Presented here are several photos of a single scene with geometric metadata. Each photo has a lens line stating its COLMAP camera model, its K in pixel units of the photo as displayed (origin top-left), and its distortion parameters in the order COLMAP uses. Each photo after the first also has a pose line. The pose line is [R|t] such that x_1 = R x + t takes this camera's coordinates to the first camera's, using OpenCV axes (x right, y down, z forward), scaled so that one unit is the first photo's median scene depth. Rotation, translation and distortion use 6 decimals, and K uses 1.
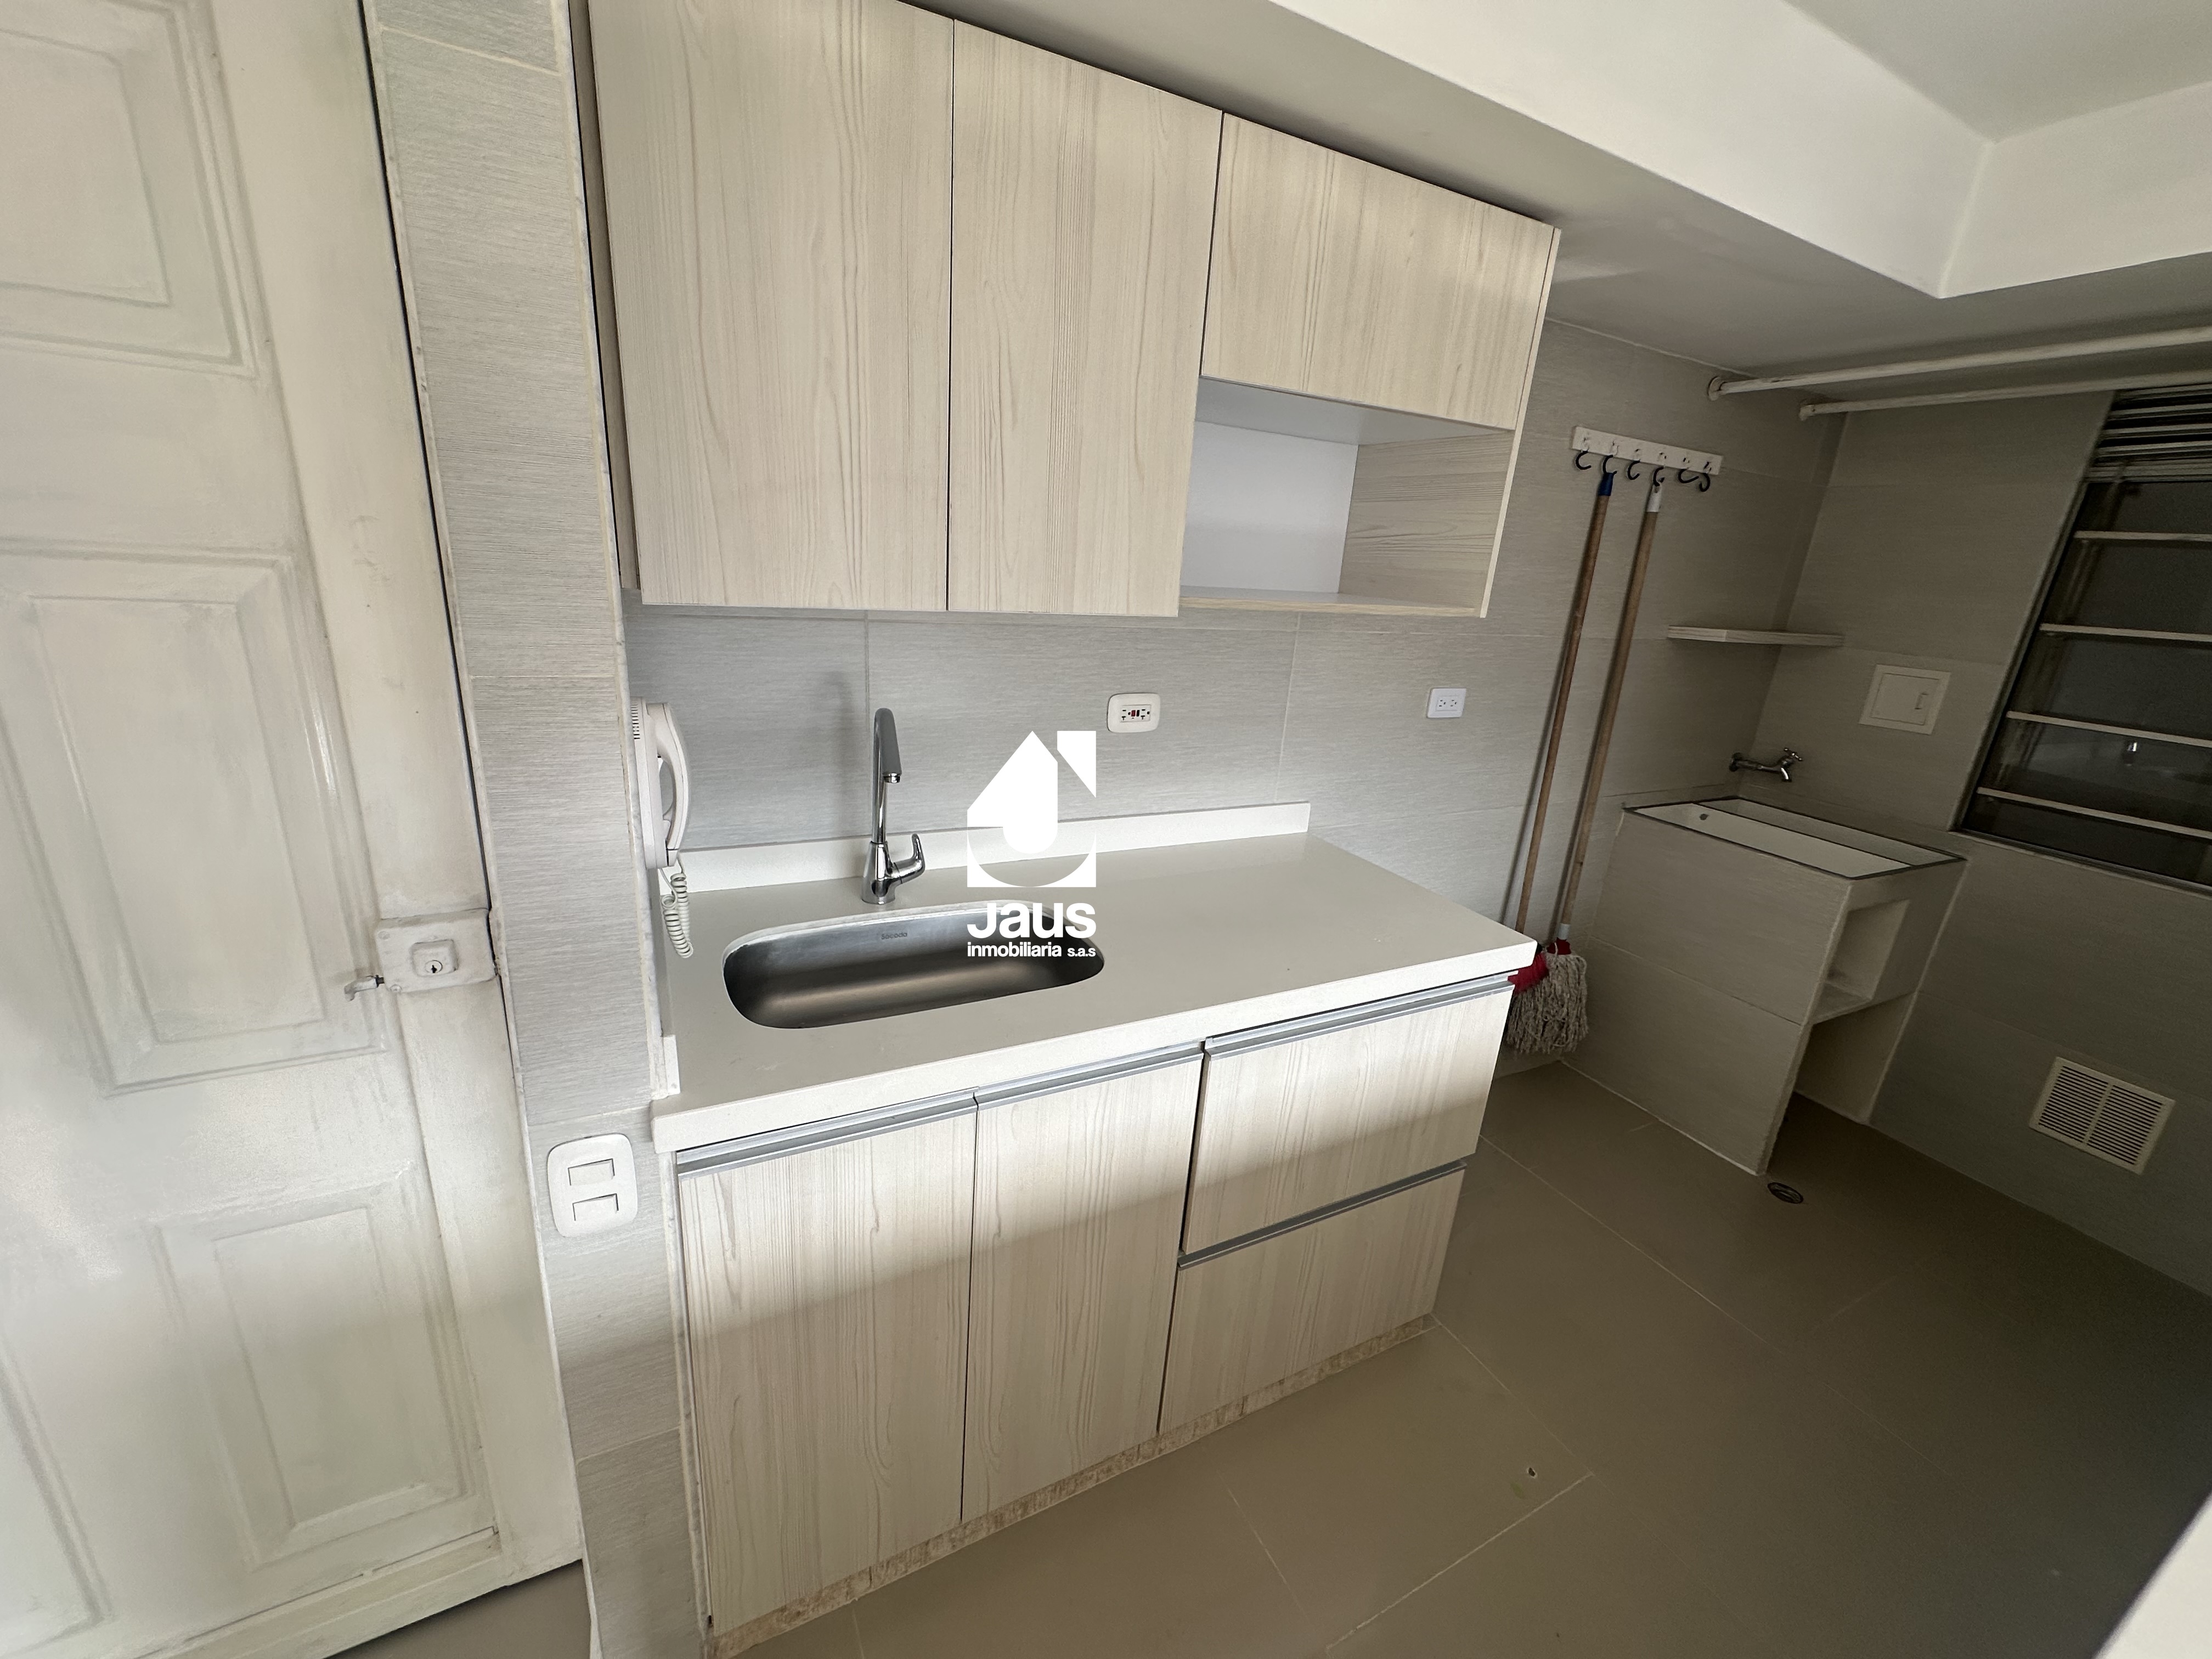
lens RADIAL K [[882.4, 0, 1105.9], [0, 882.4, 825.4], [0, 0, 1]] dist [-0.003488, 0.000653]
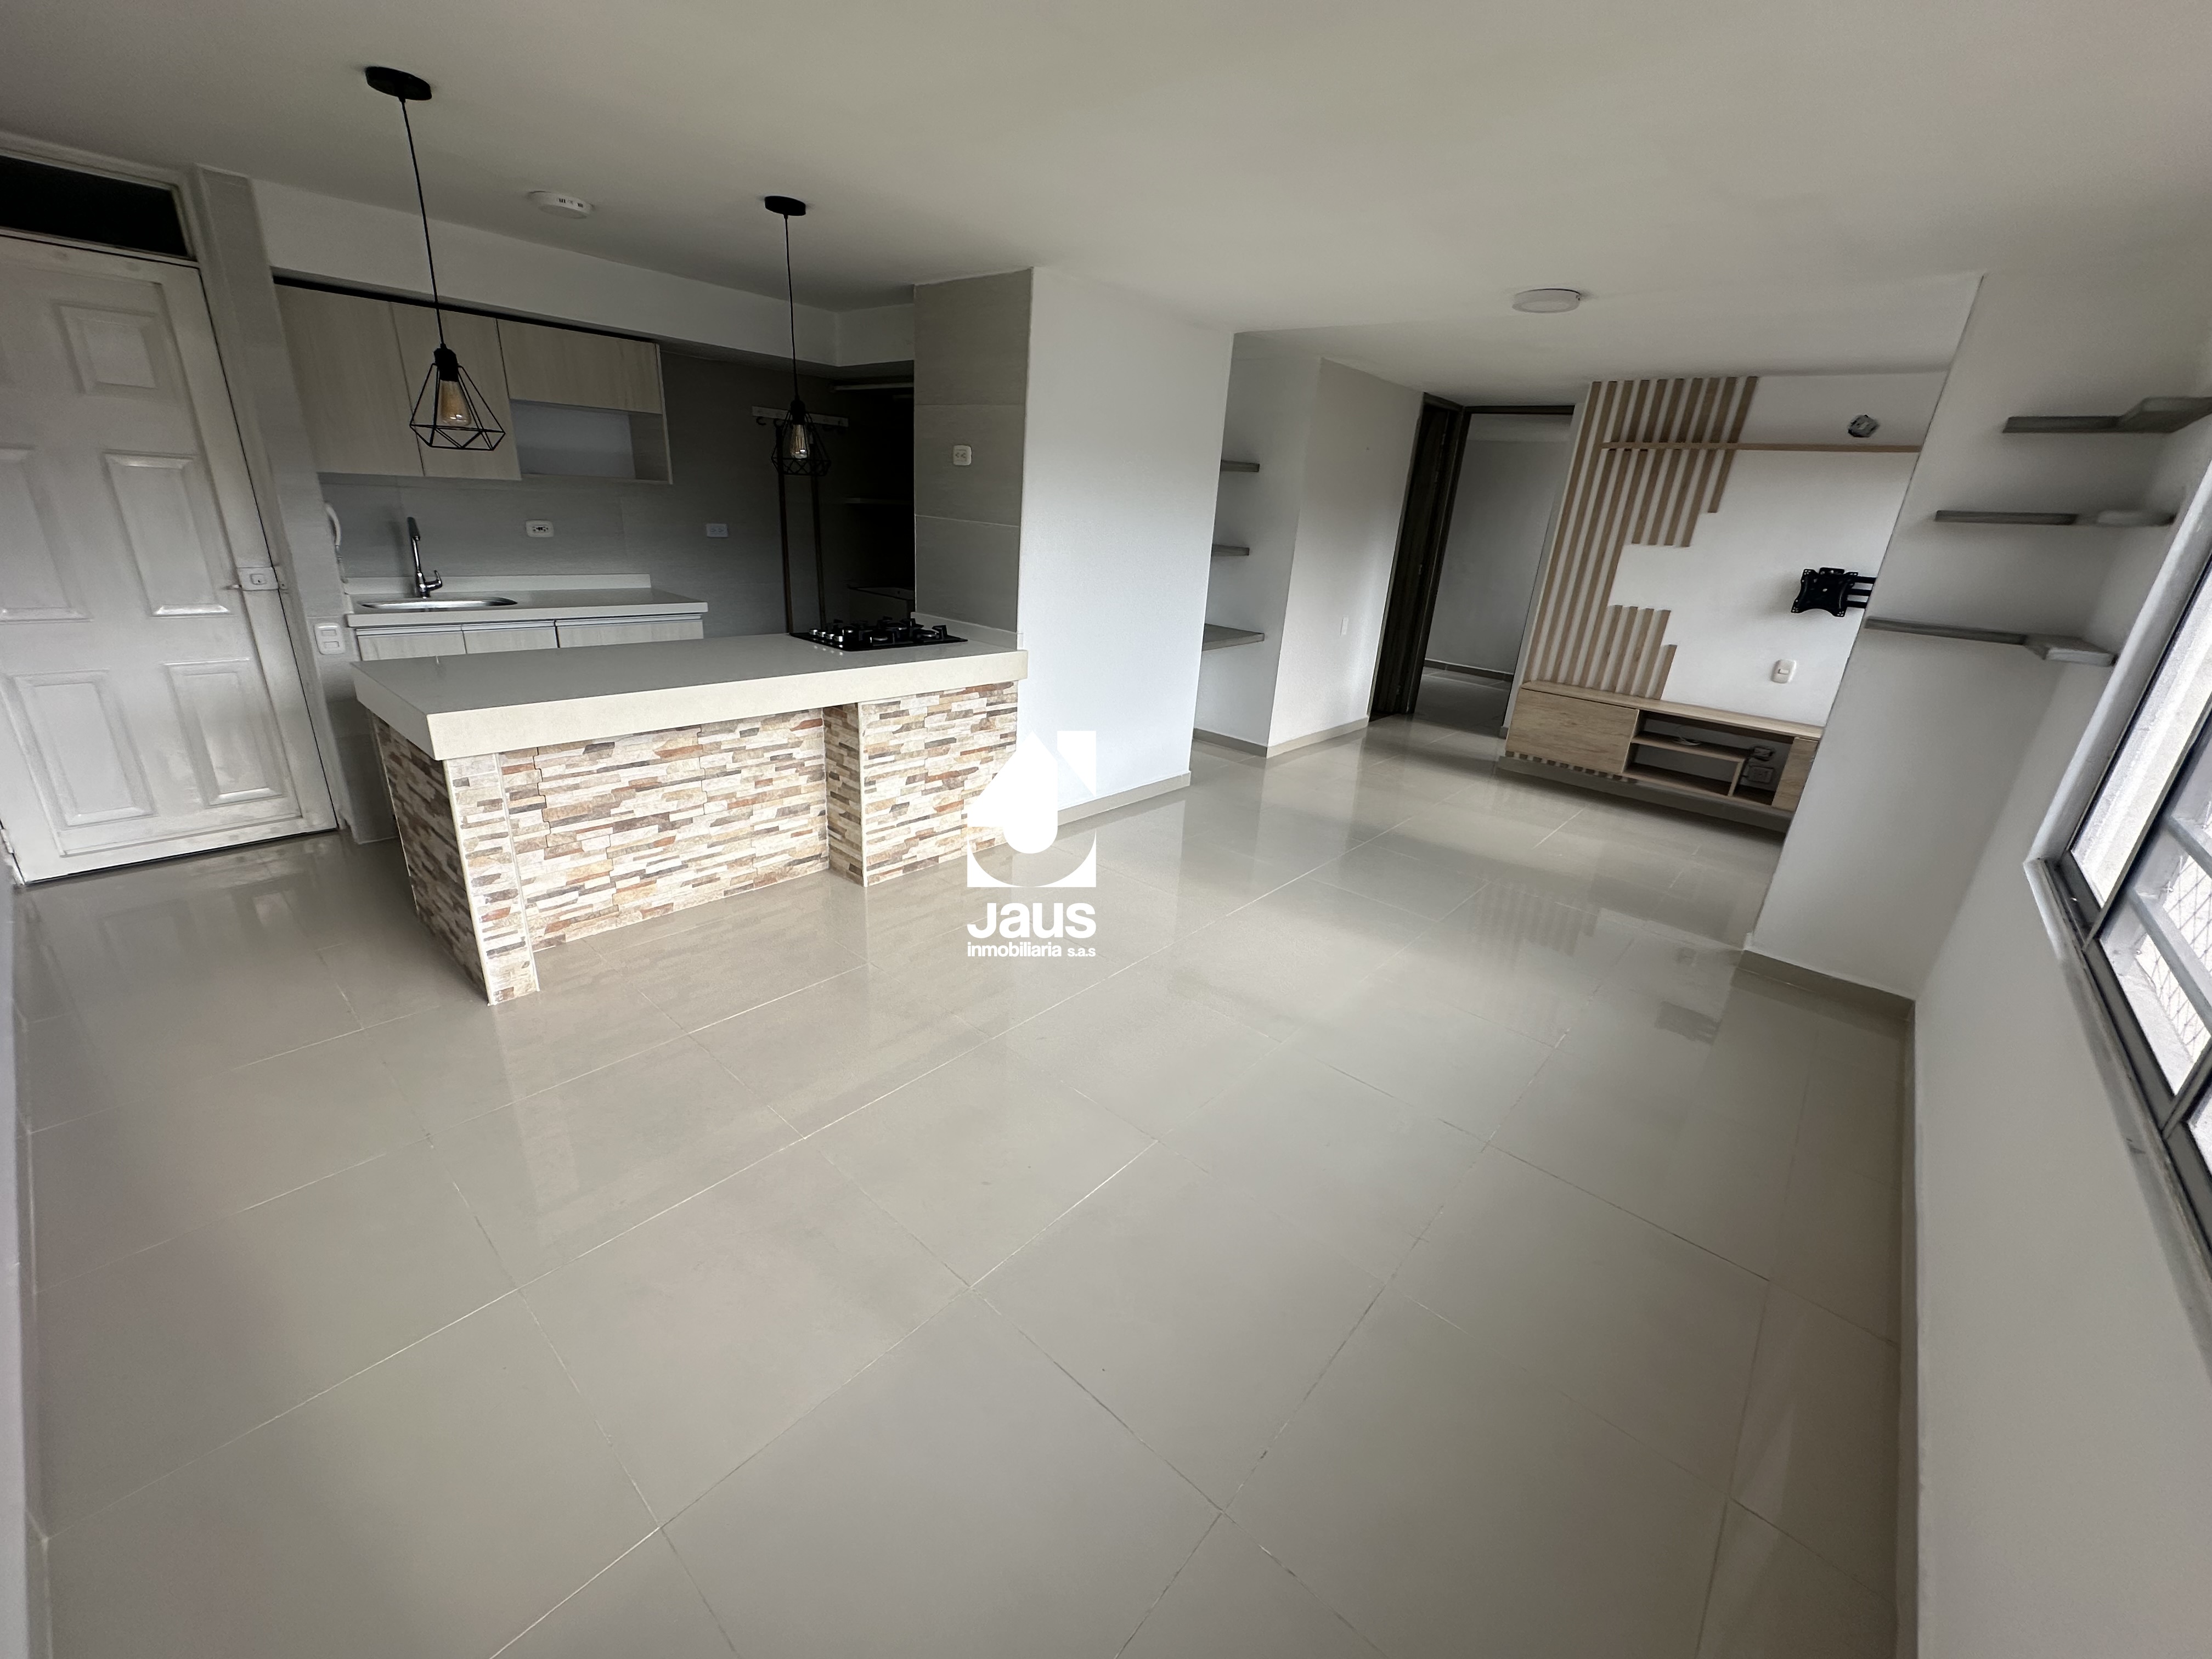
lens RADIAL K [[882.4, 0, 1105.9], [0, 882.4, 825.4], [0, 0, 1]] dist [-0.003488, 0.000653]
pose [[0.931034, -0.134164, 0.339376, 0.414831], [0.106775, 0.989420, 0.098221, 0.457650], [-0.348963, -0.055210, 0.935509, -1.393035]]
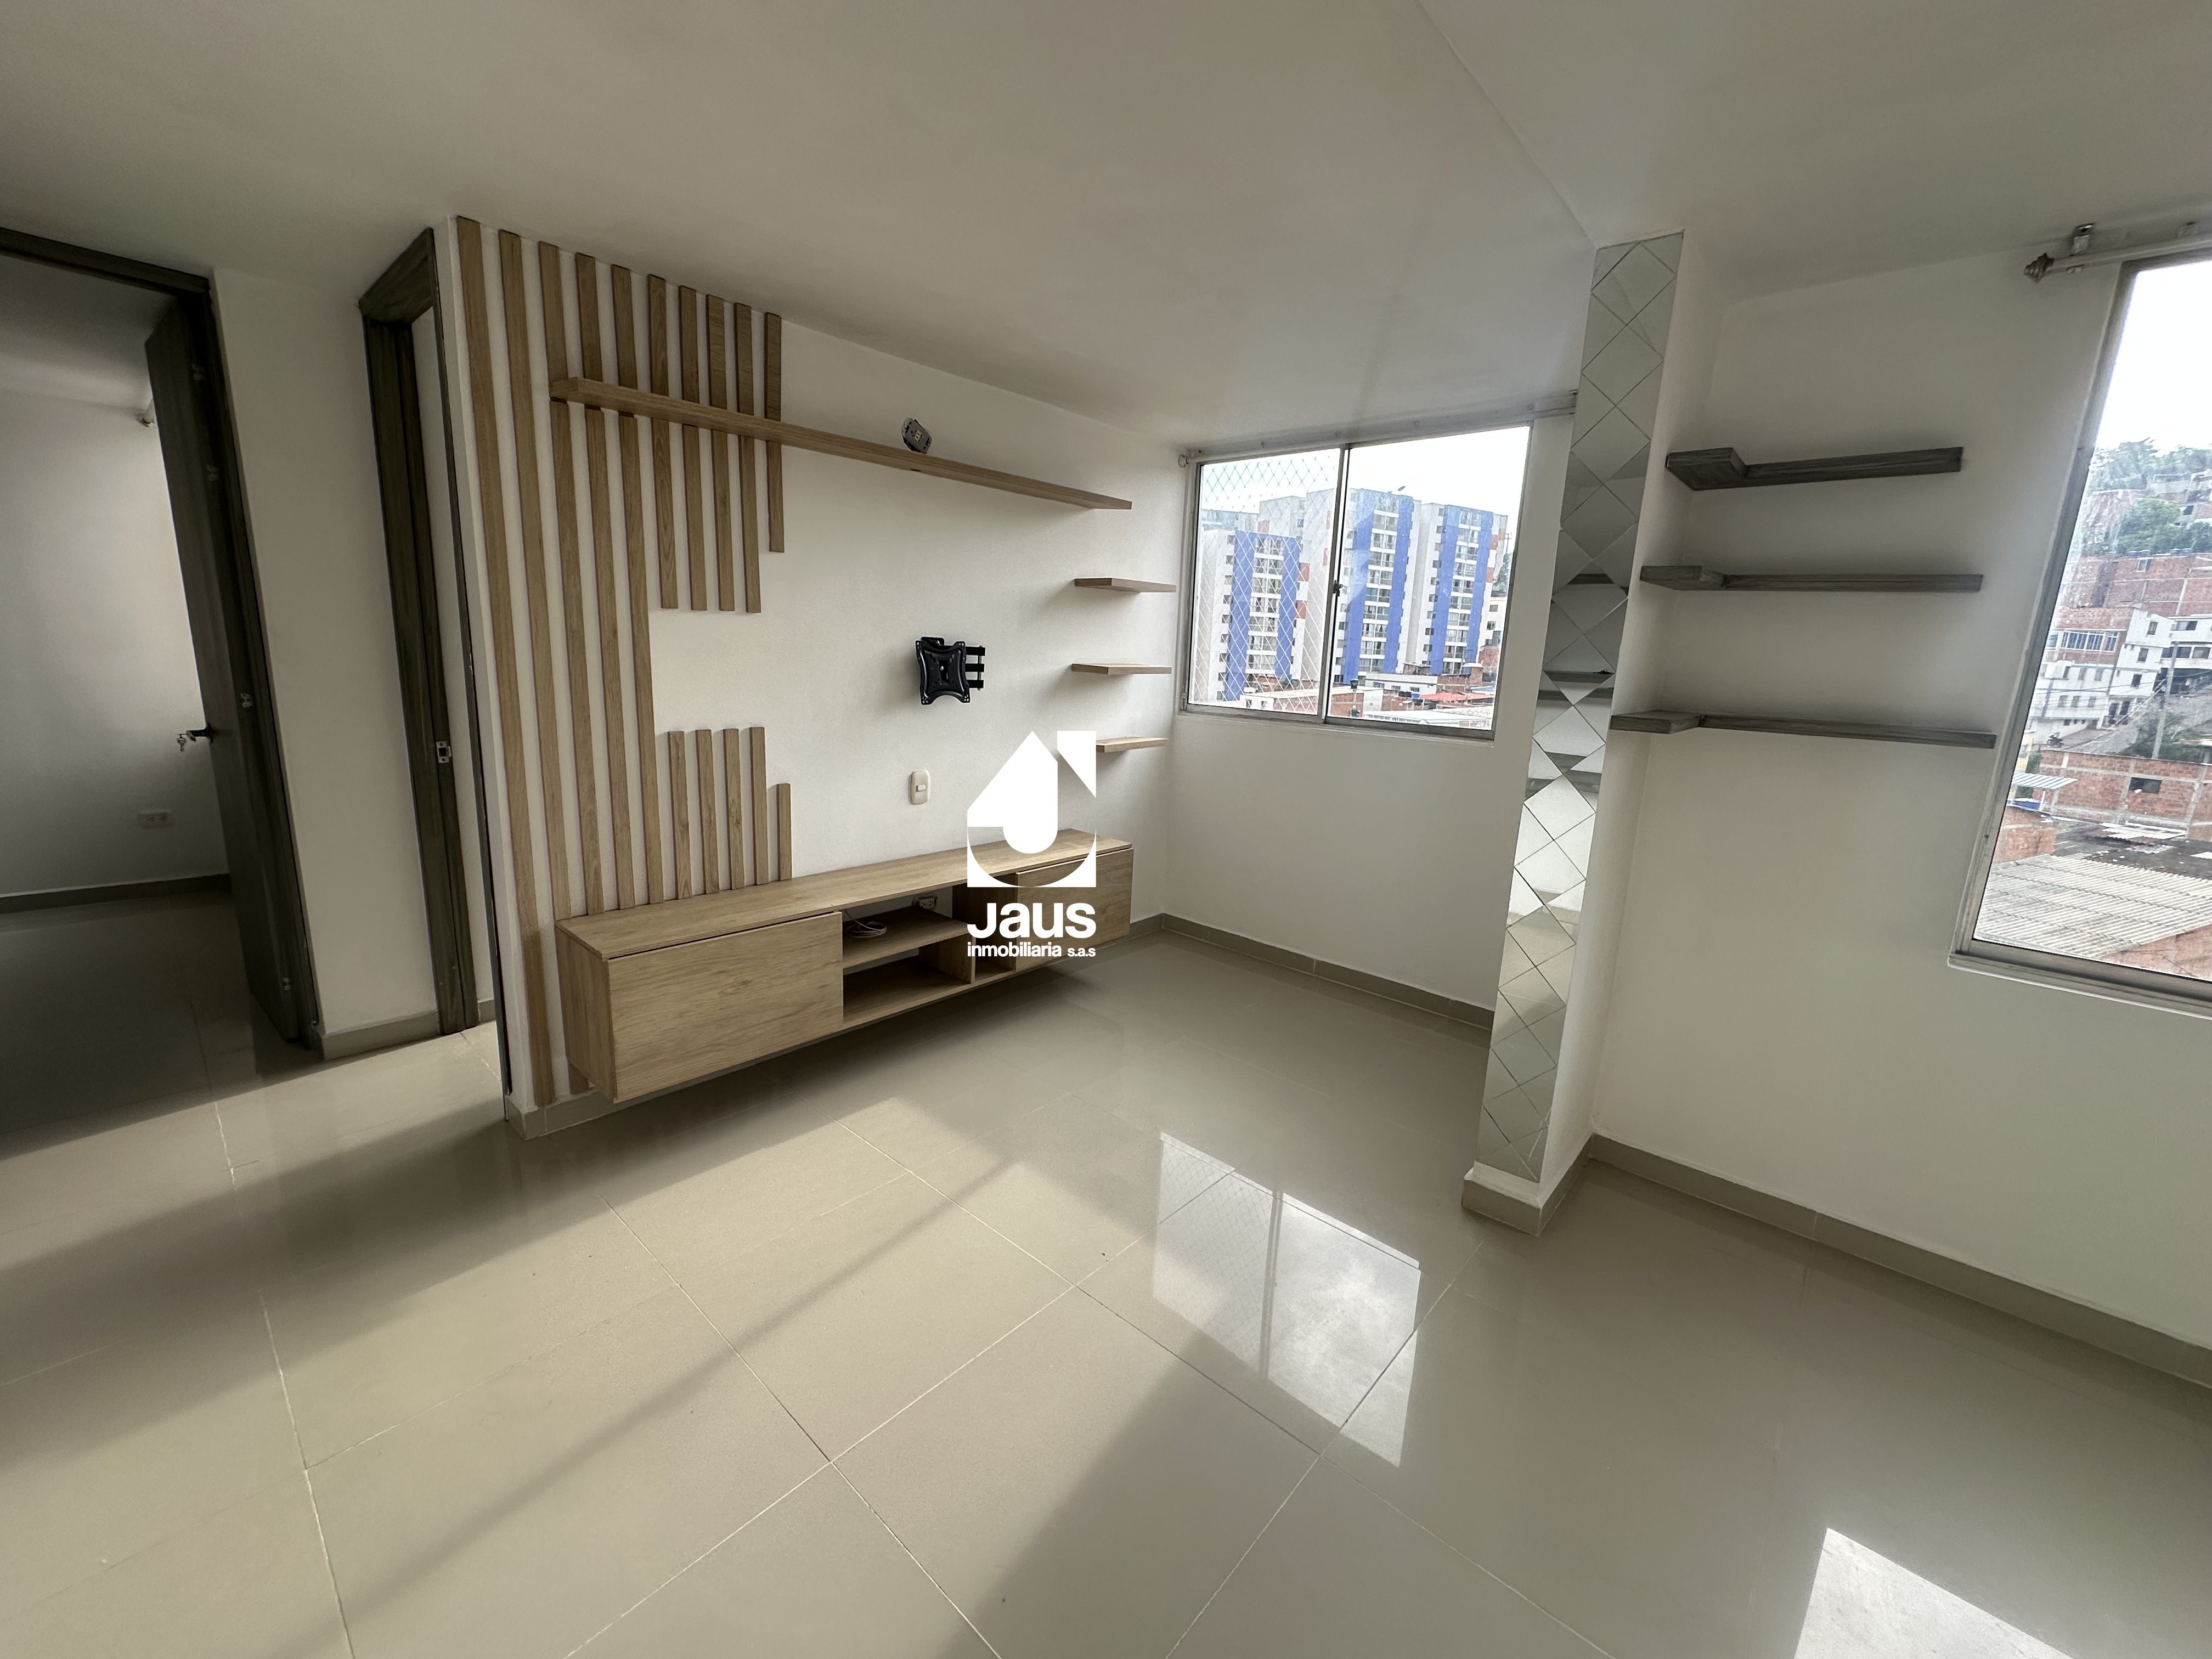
lens RADIAL K [[882.4, 0, 1105.9], [0, 882.4, 825.4], [0, 0, 1]] dist [-0.003488, 0.000653]
pose [[-0.347092, -0.268166, 0.898673, 1.239321], [0.212772, 0.910742, 0.353946, 0.098822], [-0.913376, 0.314064, -0.259054, 0.088371]]
